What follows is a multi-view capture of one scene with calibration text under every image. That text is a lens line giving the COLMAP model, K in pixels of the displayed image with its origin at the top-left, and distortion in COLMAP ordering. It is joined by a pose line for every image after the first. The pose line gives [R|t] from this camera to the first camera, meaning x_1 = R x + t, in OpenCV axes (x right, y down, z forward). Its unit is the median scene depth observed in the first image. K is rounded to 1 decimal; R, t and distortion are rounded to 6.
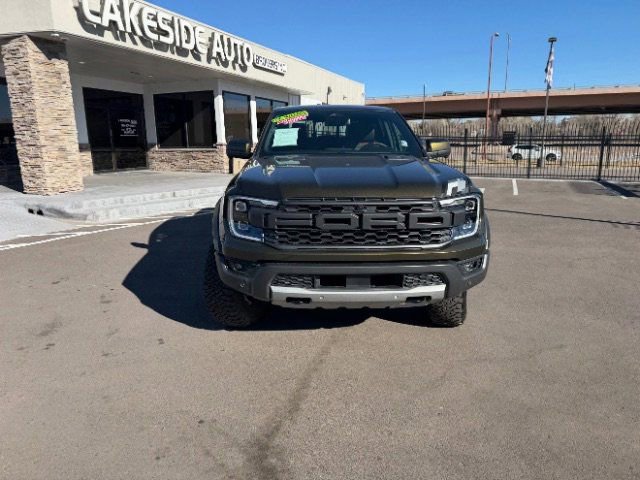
lens RADIAL K [[455.4, 0, 318.0], [0, 455.4, 238.7], [0, 0, 1]] dist [0.035798, -0.038812]
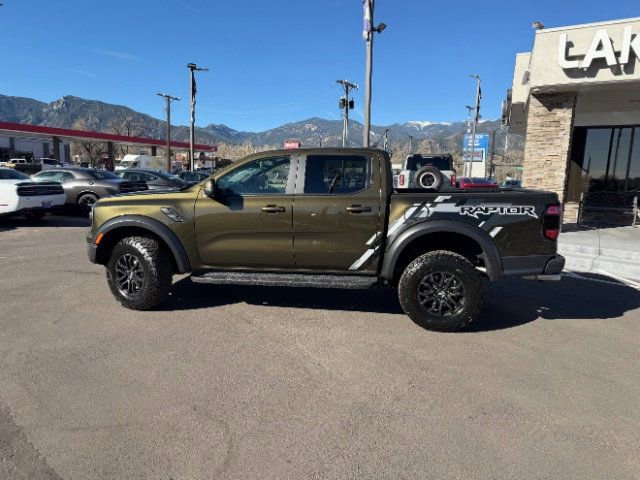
lens RADIAL K [[455.4, 0, 318.0], [0, 455.4, 238.7], [0, 0, 1]] dist [0.035798, -0.038812]
pose [[-0.188530, 0.141257, -0.971855, 0.536631], [-0.235705, 0.954167, 0.184411, -0.142583], [0.953362, 0.263839, -0.146594, 0.600855]]
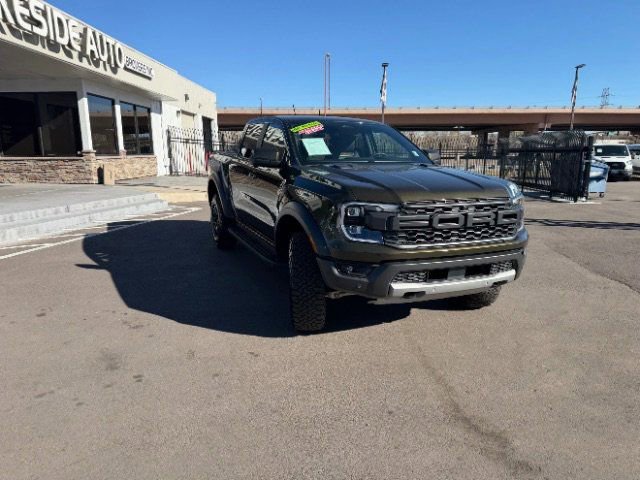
lens RADIAL K [[457.7, 0, 320.0], [0, 457.7, 240.0], [0, 0, 1]] dist [0.010262, -0.002660]
pose [[0.929432, -0.058348, 0.364352, -0.180611], [0.065324, 0.997841, -0.006841, -0.000812], [-0.363166, 0.030159, 0.931236, 0.013057]]
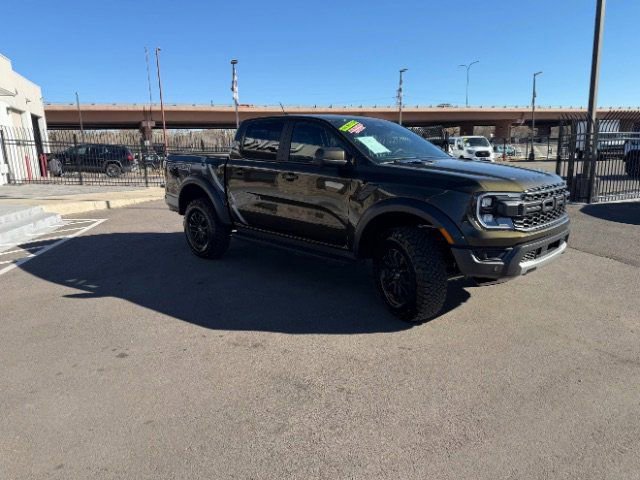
lens RADIAL K [[455.4, 0, 318.0], [0, 455.4, 238.7], [0, 0, 1]] dist [0.035798, -0.038812]
pose [[0.725293, -0.144491, 0.673107, -0.365413], [0.160794, 0.986239, 0.038449, -0.026580], [-0.669400, 0.080345, 0.738545, 0.124956]]
